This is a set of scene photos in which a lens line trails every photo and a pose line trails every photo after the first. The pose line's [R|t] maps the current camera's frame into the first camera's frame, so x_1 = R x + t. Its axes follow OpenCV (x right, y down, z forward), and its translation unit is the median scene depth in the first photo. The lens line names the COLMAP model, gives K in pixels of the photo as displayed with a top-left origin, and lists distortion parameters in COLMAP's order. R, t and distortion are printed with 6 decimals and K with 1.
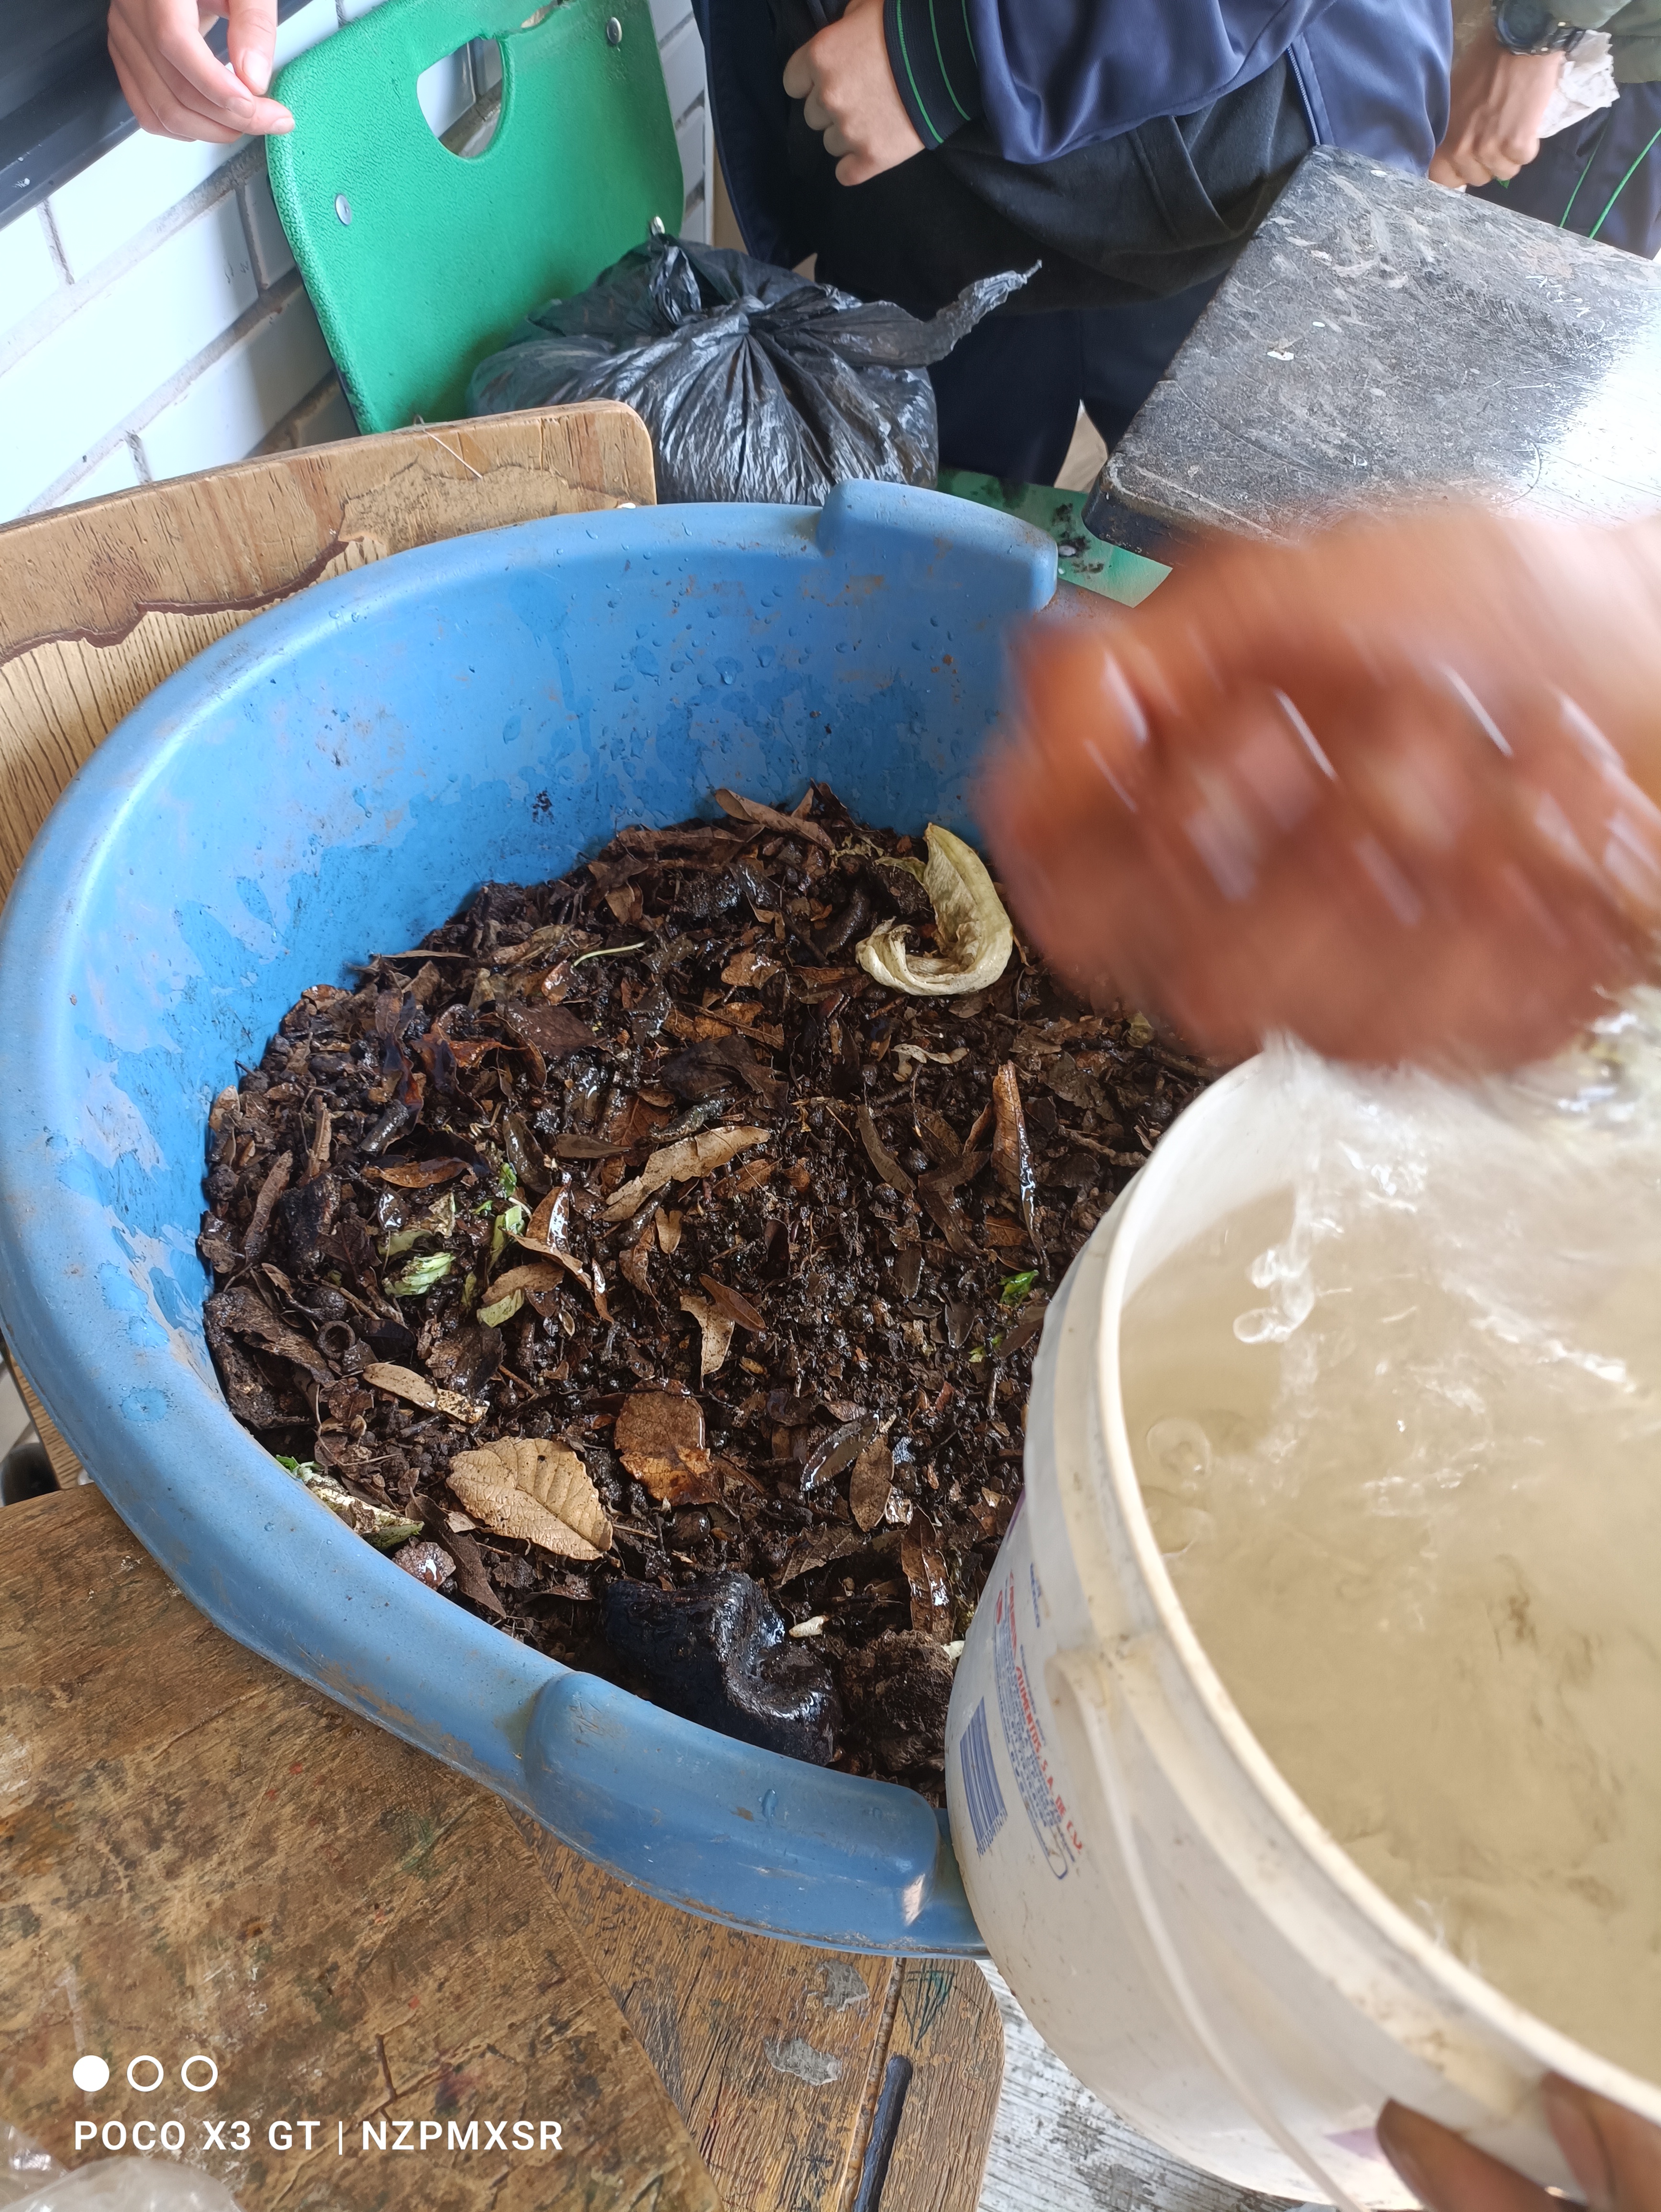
lens RADIAL K [[1666.9, 0, 830.7], [0, 1666.9, 1111.6], [0, 0, 1]] dist [-0.008184, -0.004168]
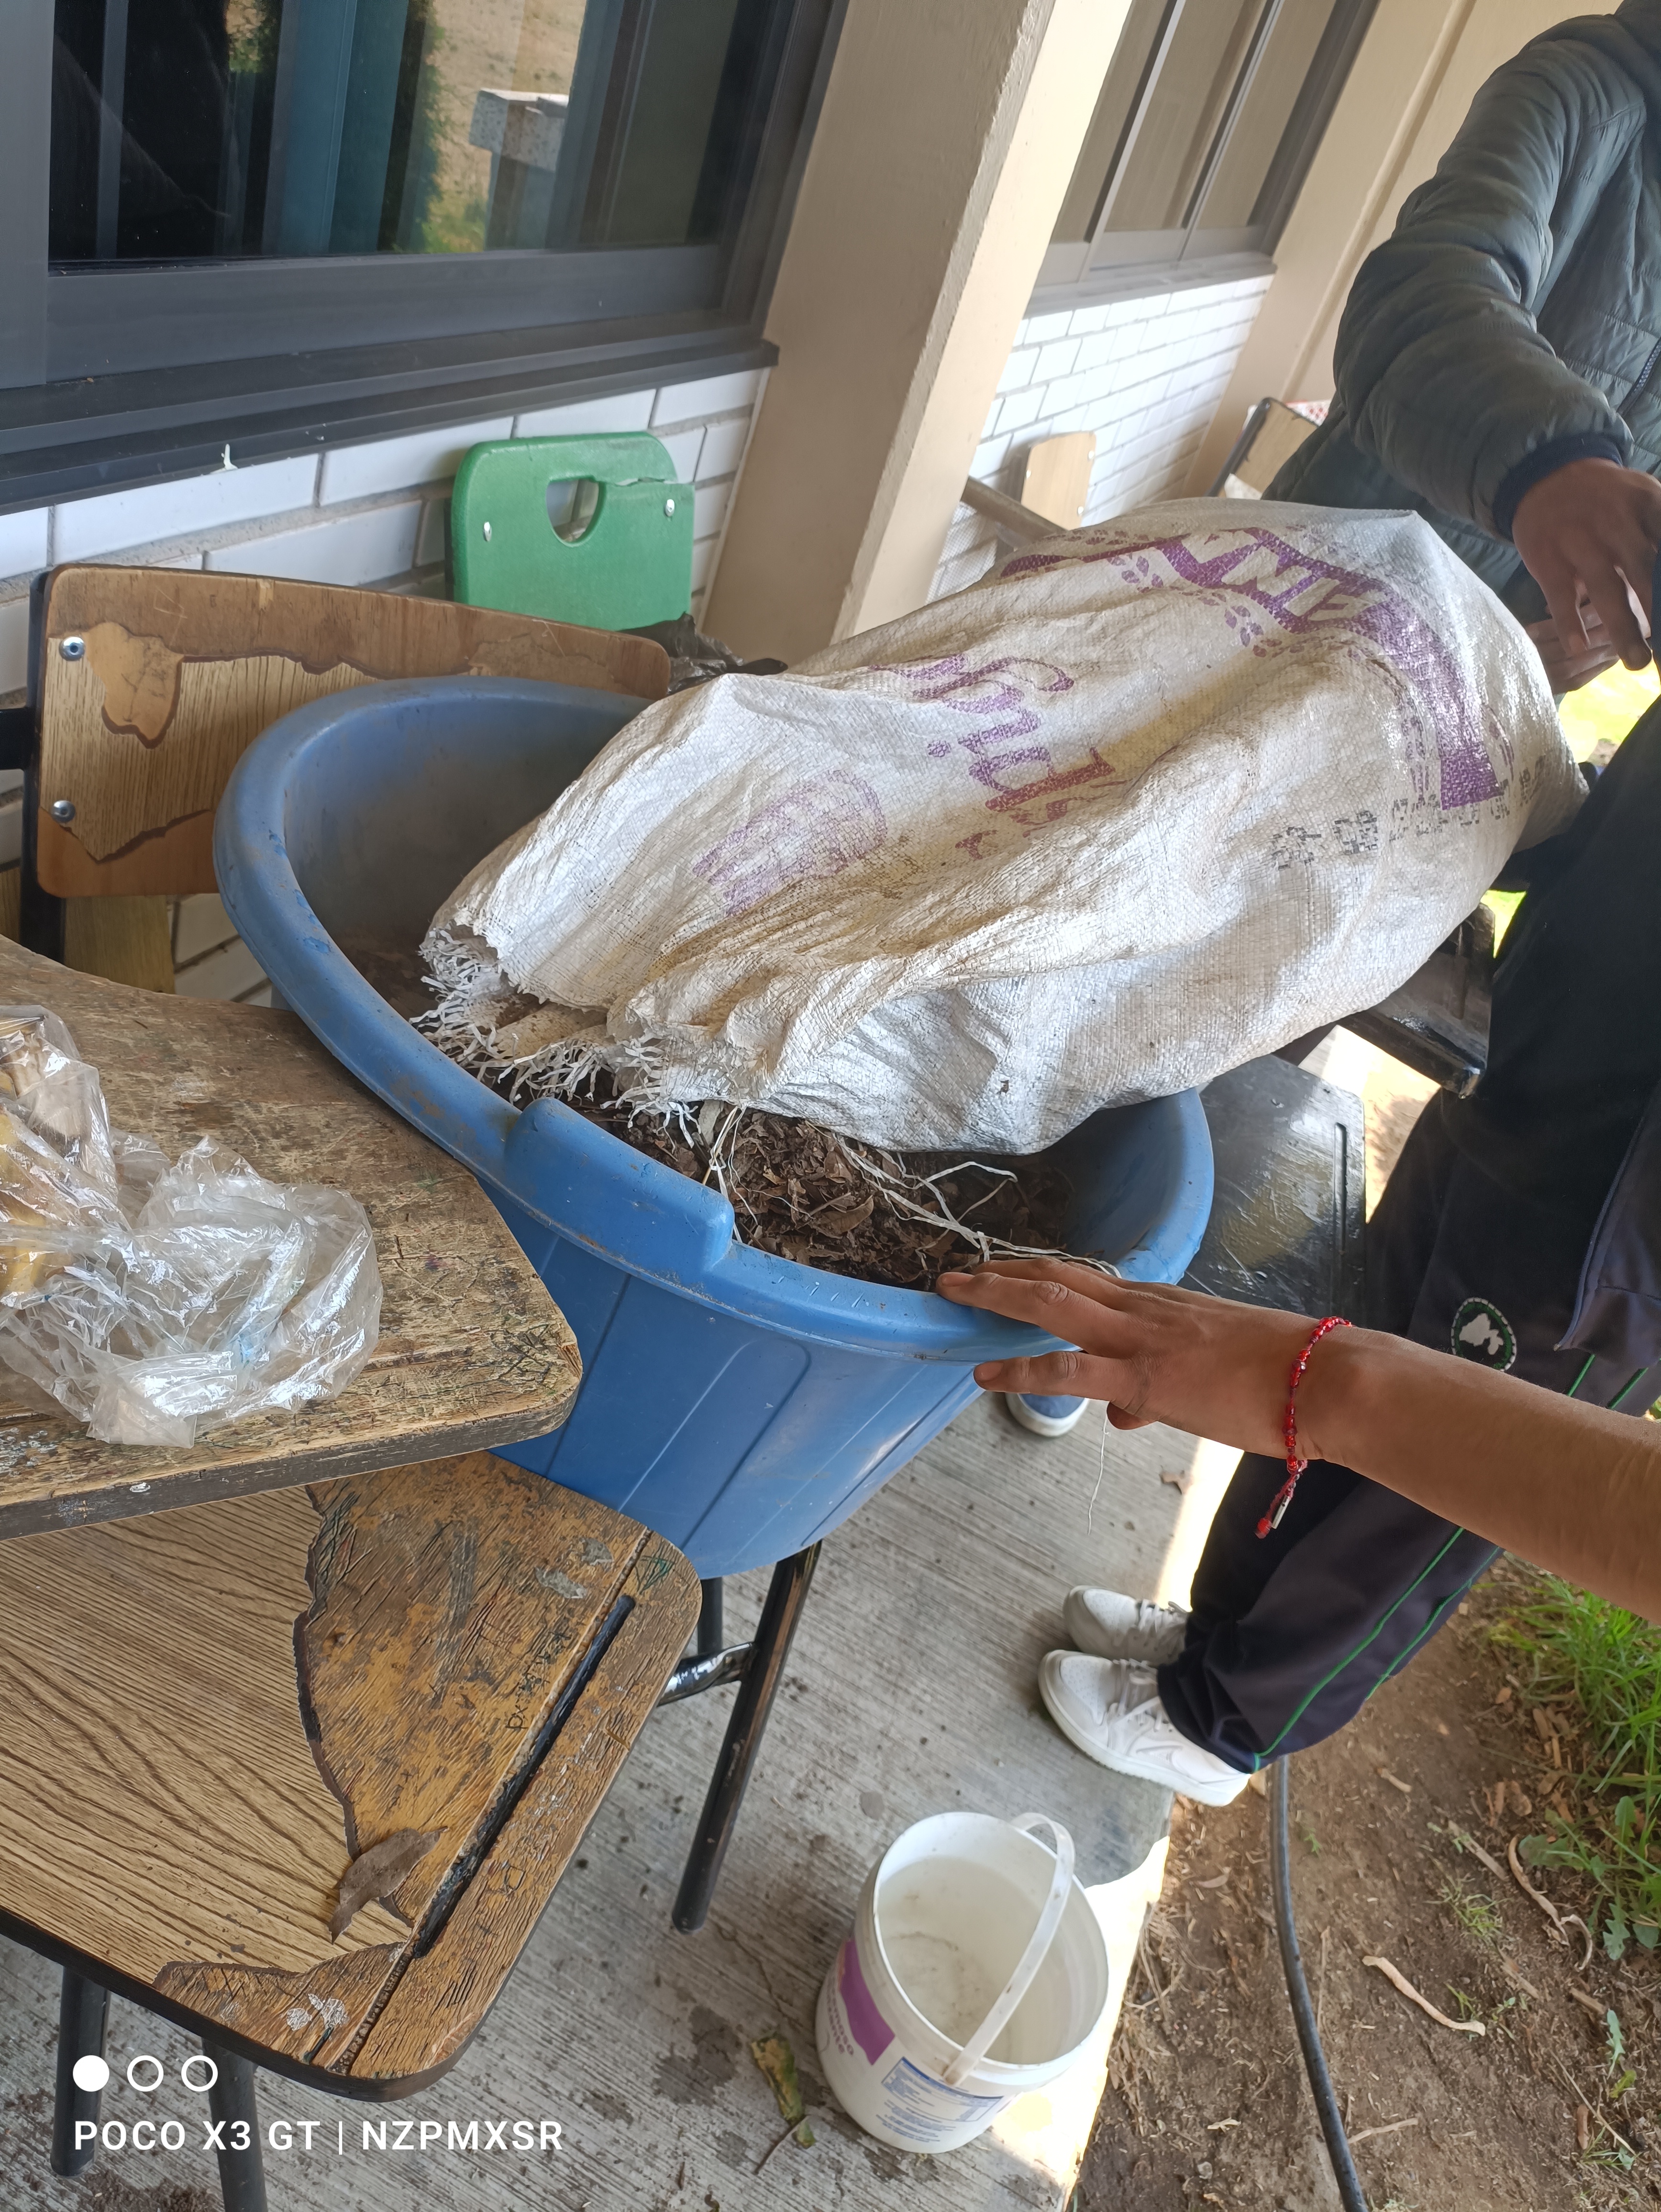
lens RADIAL K [[1683.0, 0, 849.3], [0, 1683.0, 1103.7], [0, 0, 1]] dist [0.039388, -0.054146]
pose [[0.968765, 0.224865, 0.104545, -0.021072], [-0.175231, 0.919059, -0.353023, 0.663767], [-0.175466, 0.323677, 0.929755, -0.517835]]
